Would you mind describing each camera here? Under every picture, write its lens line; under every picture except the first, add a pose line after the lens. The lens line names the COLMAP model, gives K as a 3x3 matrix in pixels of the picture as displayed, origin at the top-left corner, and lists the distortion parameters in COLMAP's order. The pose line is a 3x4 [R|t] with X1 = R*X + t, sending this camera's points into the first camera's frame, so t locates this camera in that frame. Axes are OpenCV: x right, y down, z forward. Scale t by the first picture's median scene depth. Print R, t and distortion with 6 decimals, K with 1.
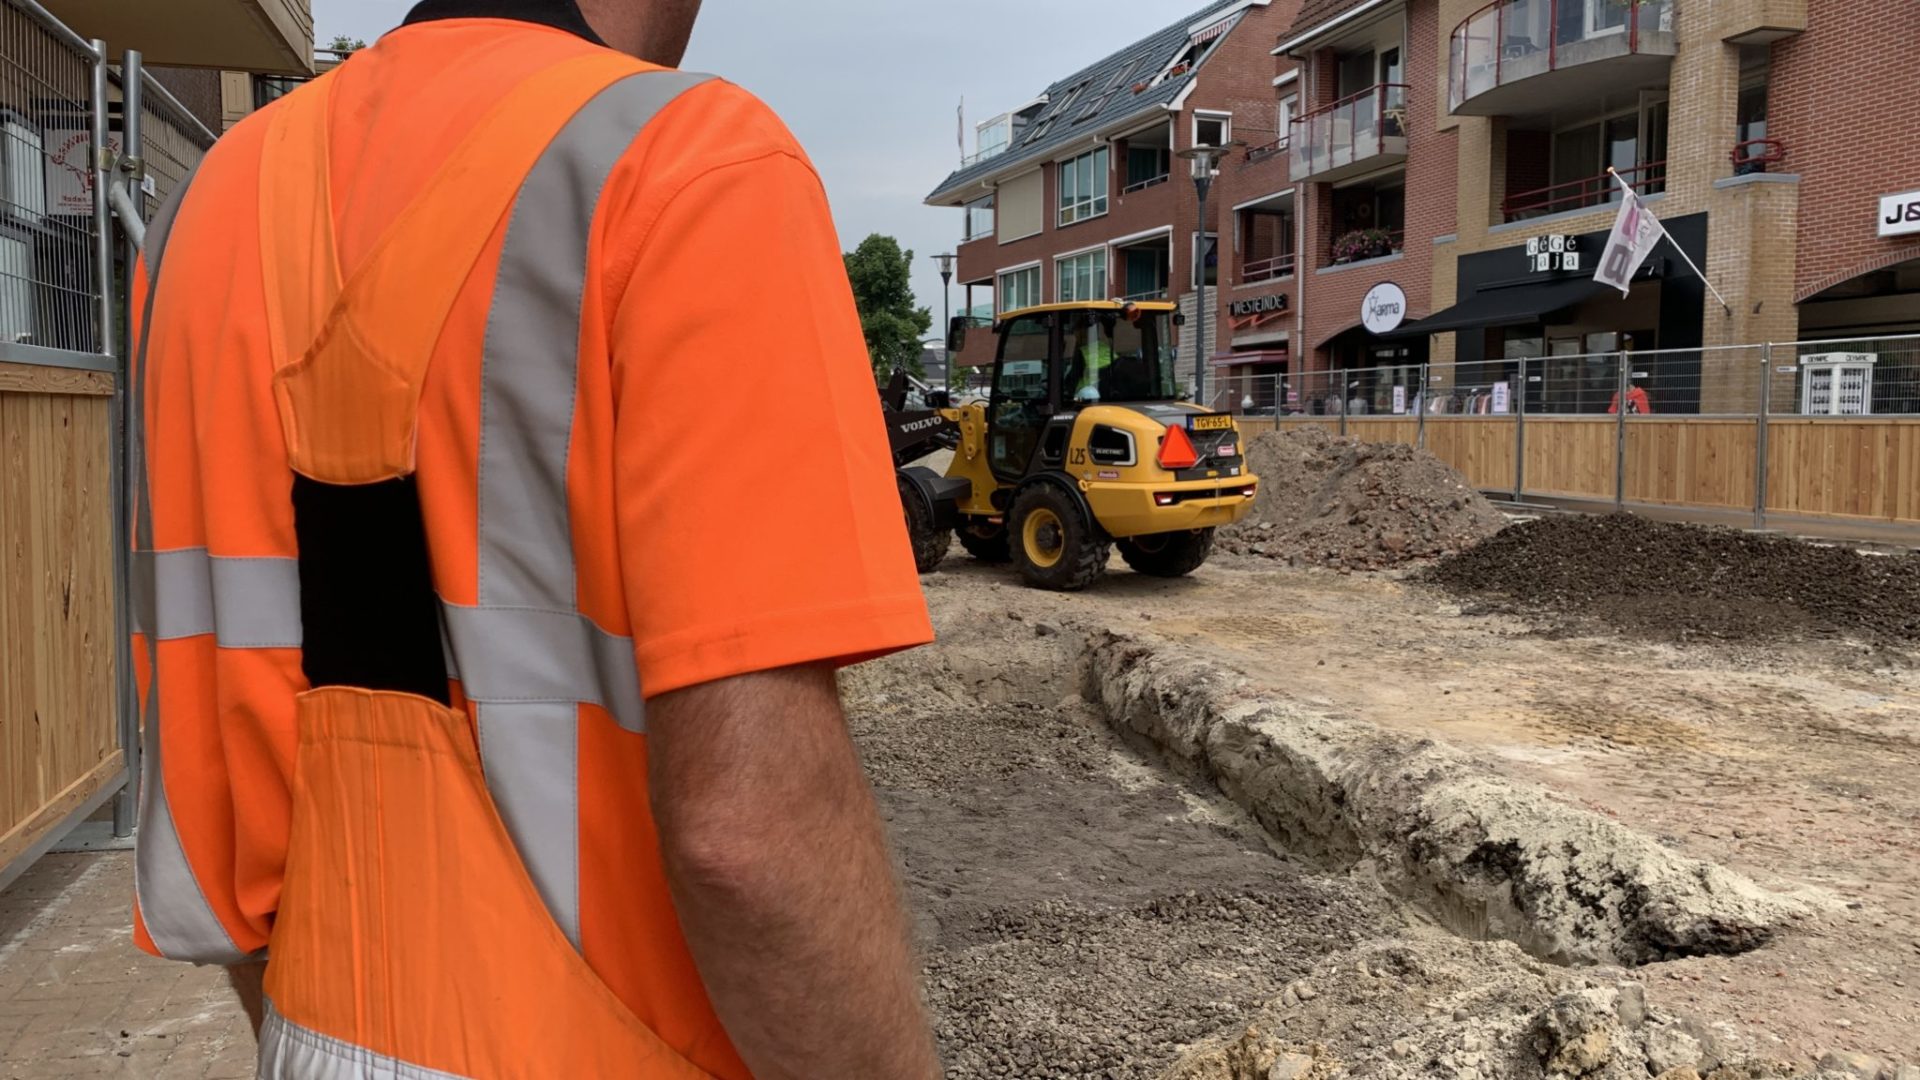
lens RADIAL K [[1438.9, 0, 936.0], [0, 1438.9, 533.2], [0, 0, 1]] dist [0.034117, -0.014957]
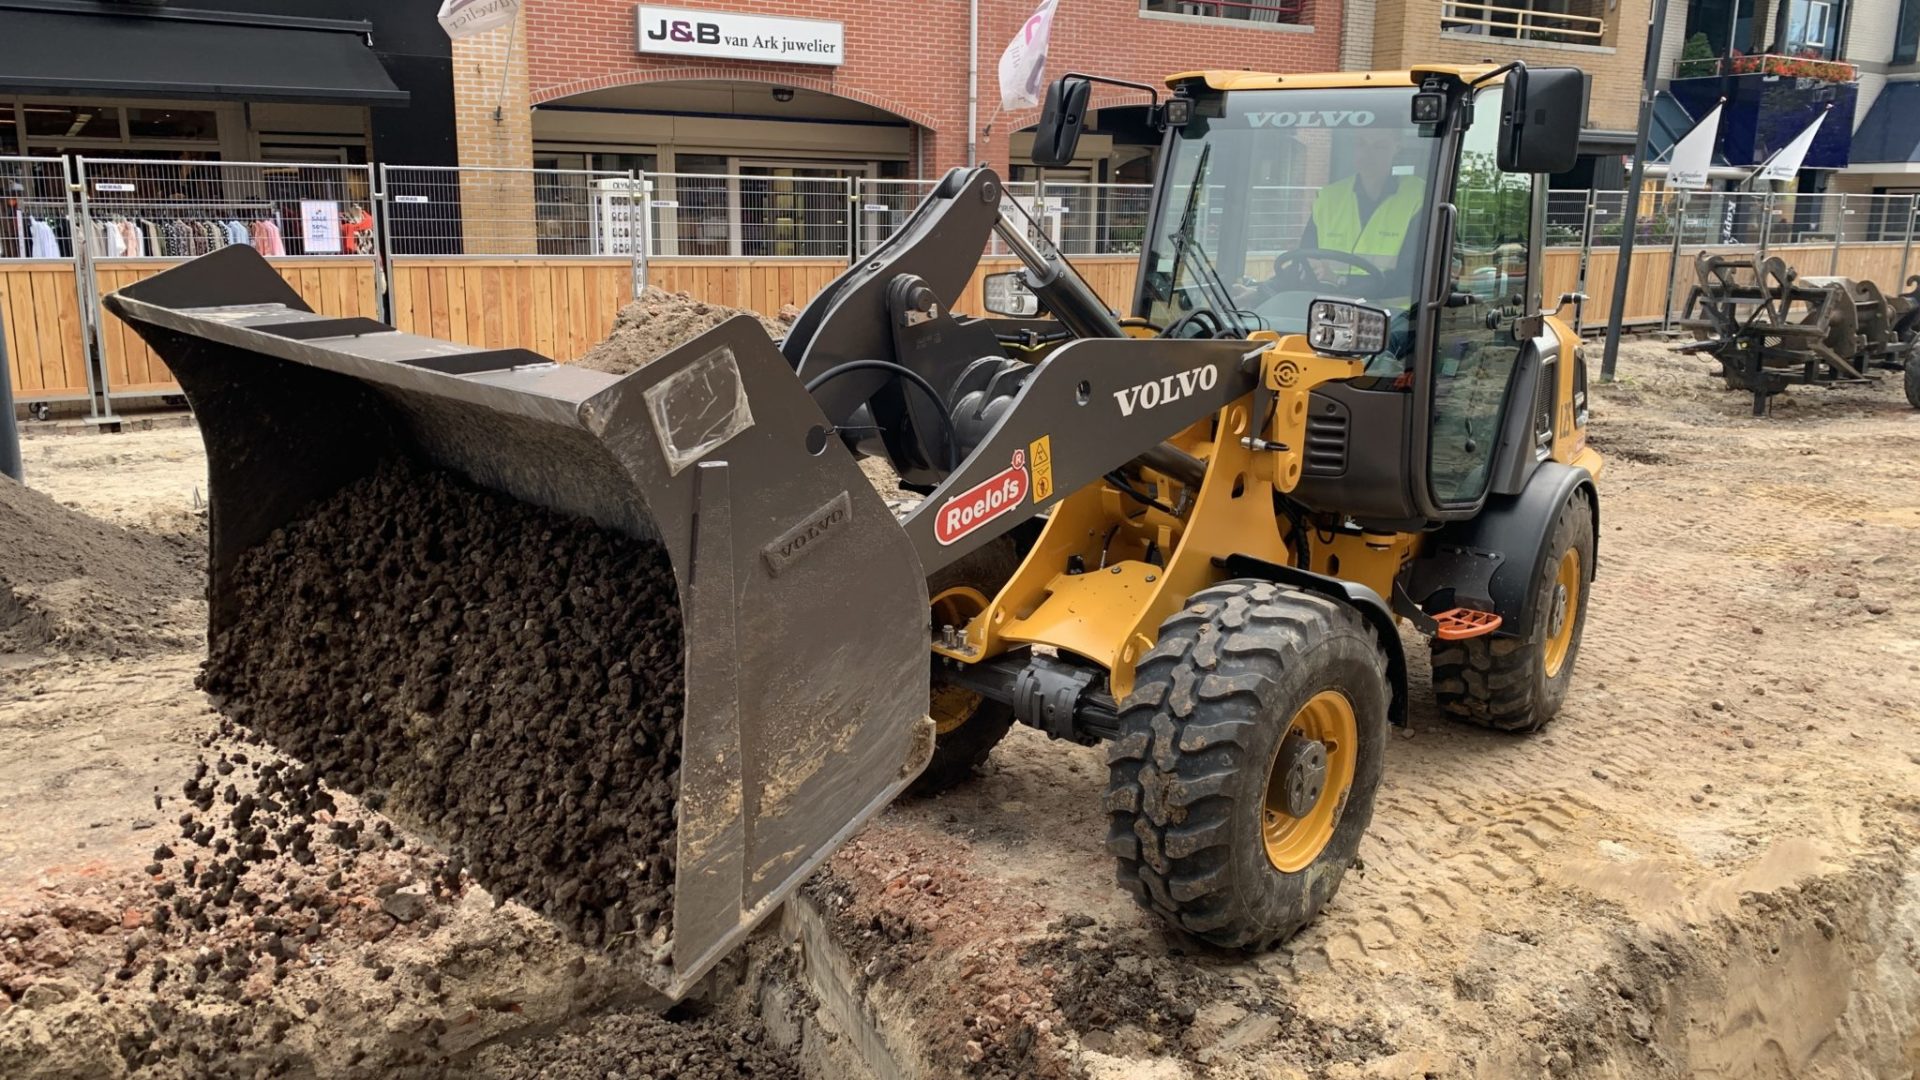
lens RADIAL K [[1433.7, 0, 957.7], [0, 1433.7, 512.4], [0, 0, 1]] dist [0.063854, -0.064539]
pose [[-0.286744, -0.197745, 0.937377, -0.295907], [0.069987, 0.971526, 0.226358, -0.106913], [-0.955447, 0.130511, -0.264740, 1.021911]]
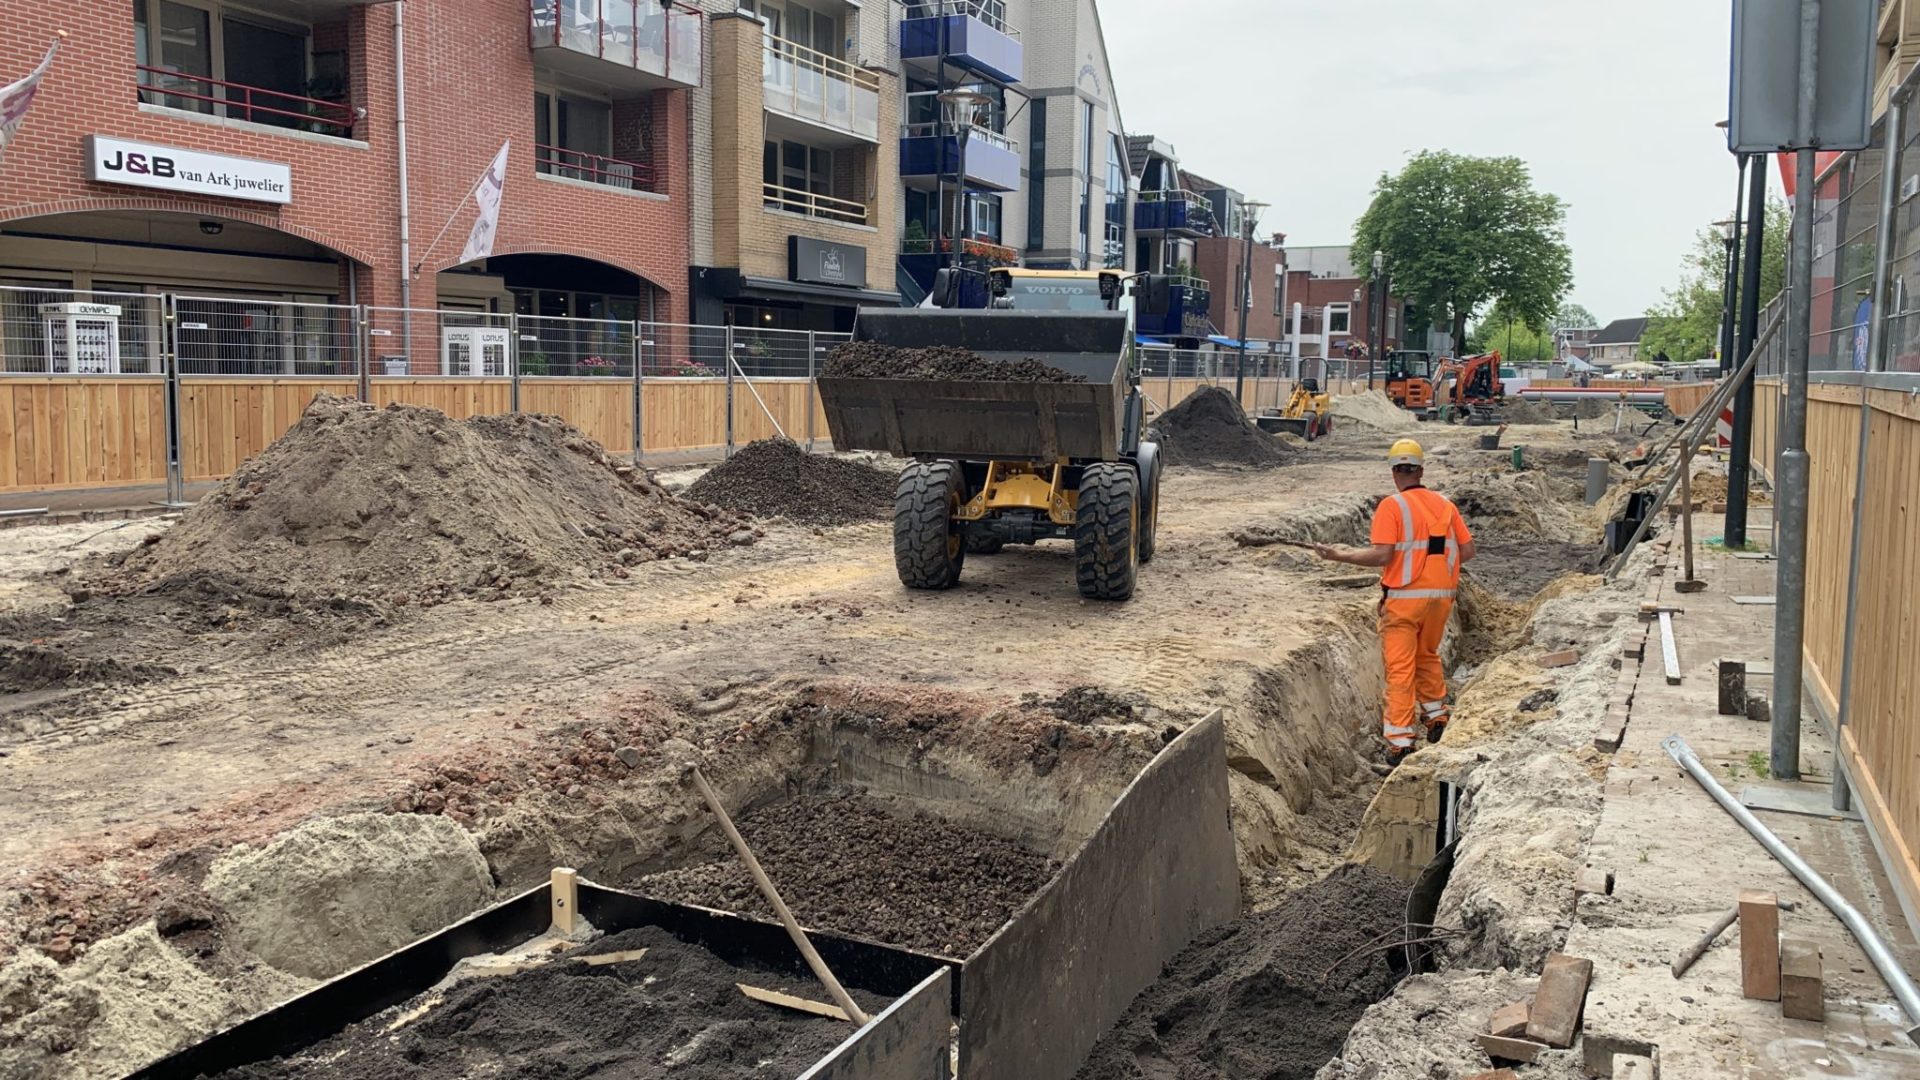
lens RADIAL K [[1438.9, 0, 936.0], [0, 1438.9, 533.2], [0, 0, 1]] dist [0.034117, -0.014957]
pose [[-0.741553, -0.086853, 0.665248, -0.355356], [0.041725, 0.983695, 0.174938, -0.114905], [-0.669595, 0.157483, -0.725838, 1.266301]]
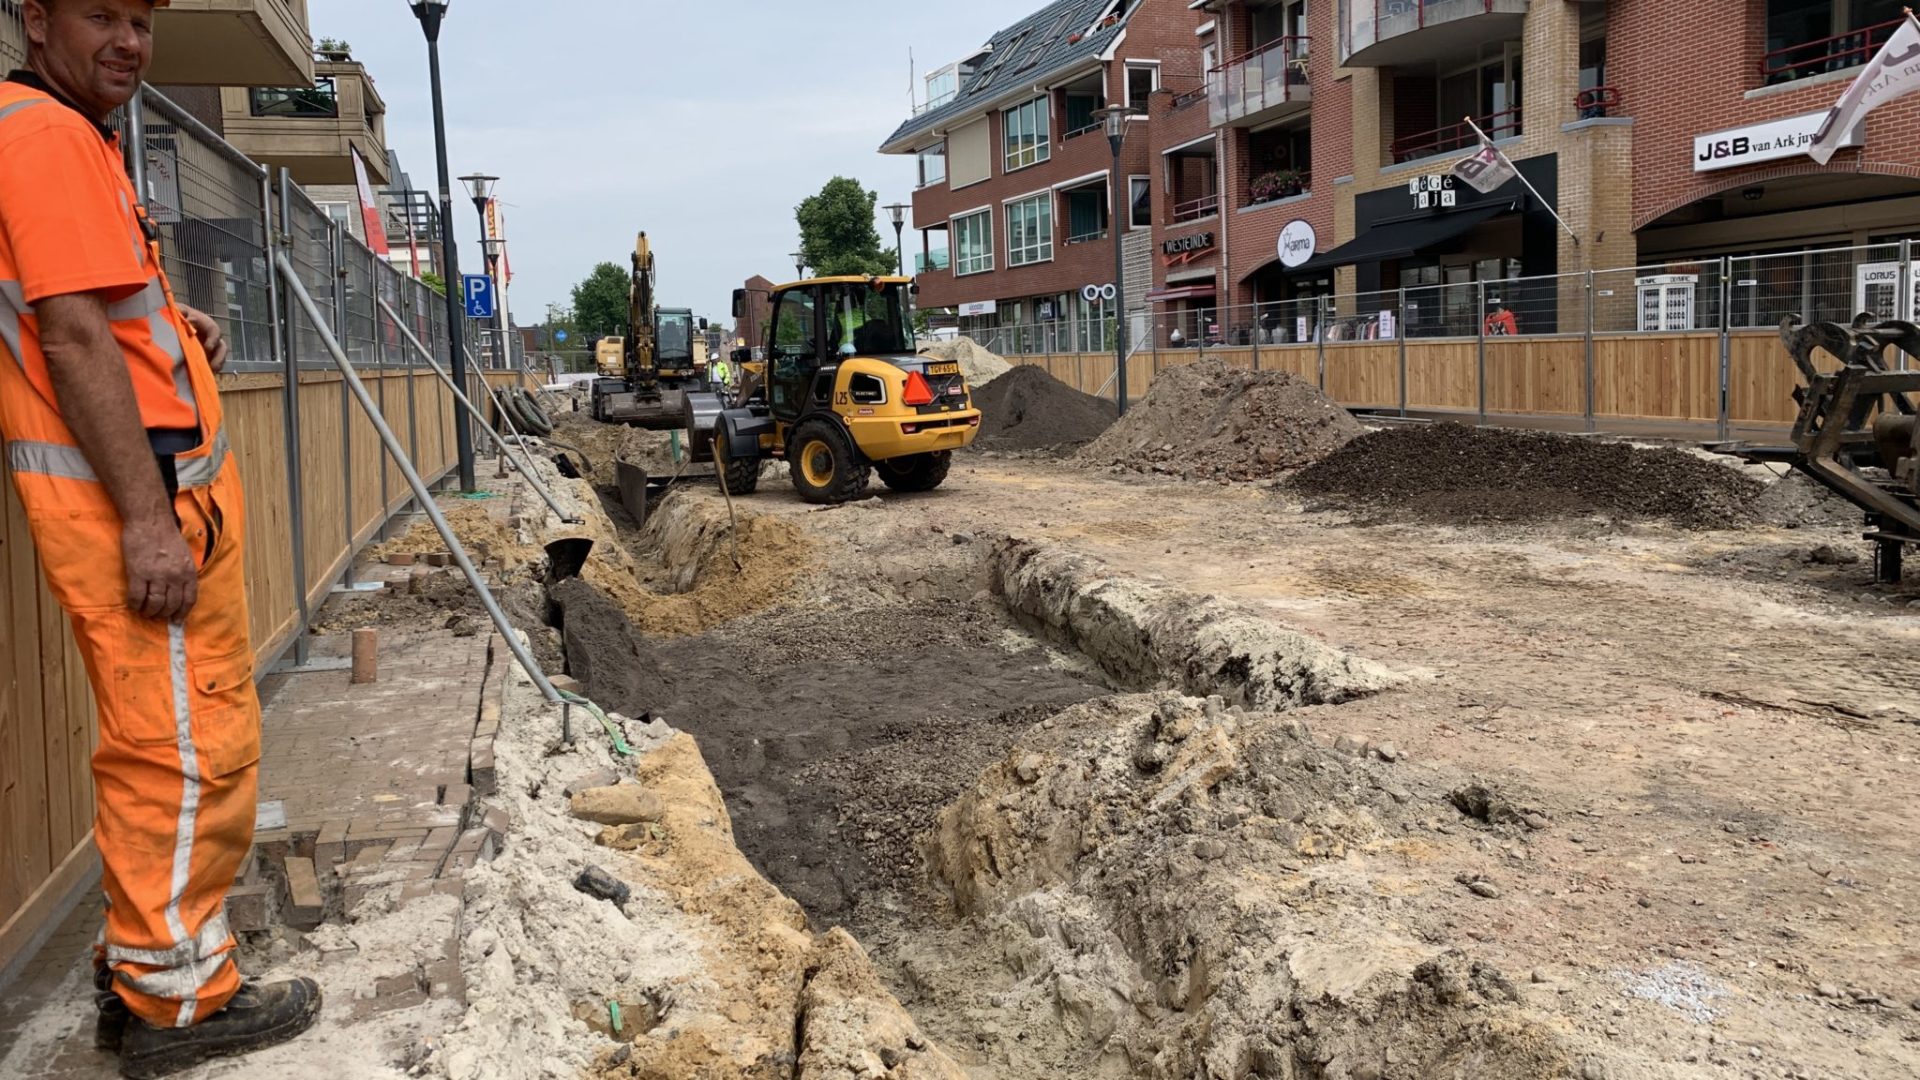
lens RADIAL K [[1433.7, 0, 957.7], [0, 1433.7, 512.4], [0, 0, 1]] dist [0.063854, -0.064539]
pose [[0.998715, -0.042346, 0.027855, 0.024171], [0.041518, 0.998698, 0.029653, 0.005271], [-0.029074, -0.028458, 0.999172, -0.123303]]
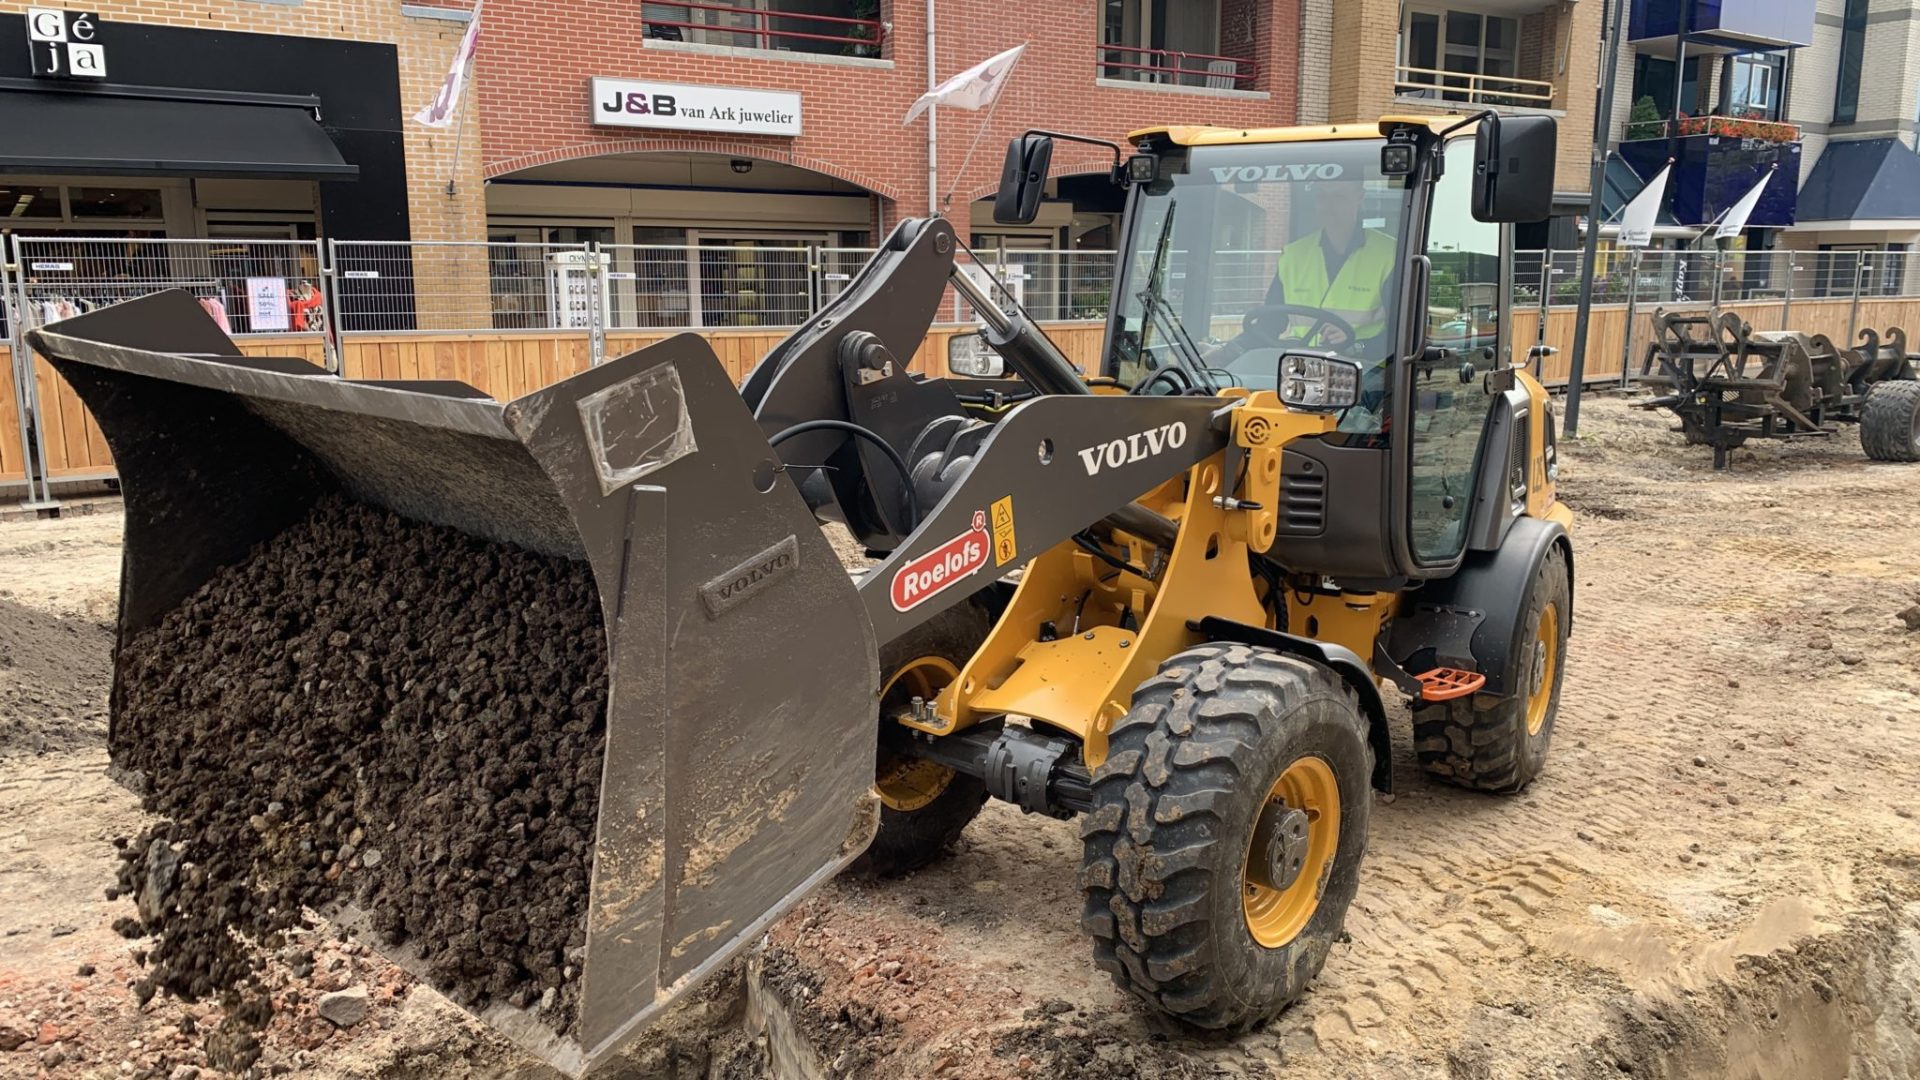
lens RADIAL K [[1428.8, 0, 960.0], [0, 1428.8, 540.0], [0, 0, 1]] dist [0.039013, -0.011308]
pose [[-0.311496, -0.163875, 0.936010, -0.282155], [0.085380, 0.976207, 0.199326, -0.102861], [-0.946404, 0.142006, -0.290093, 1.016227]]
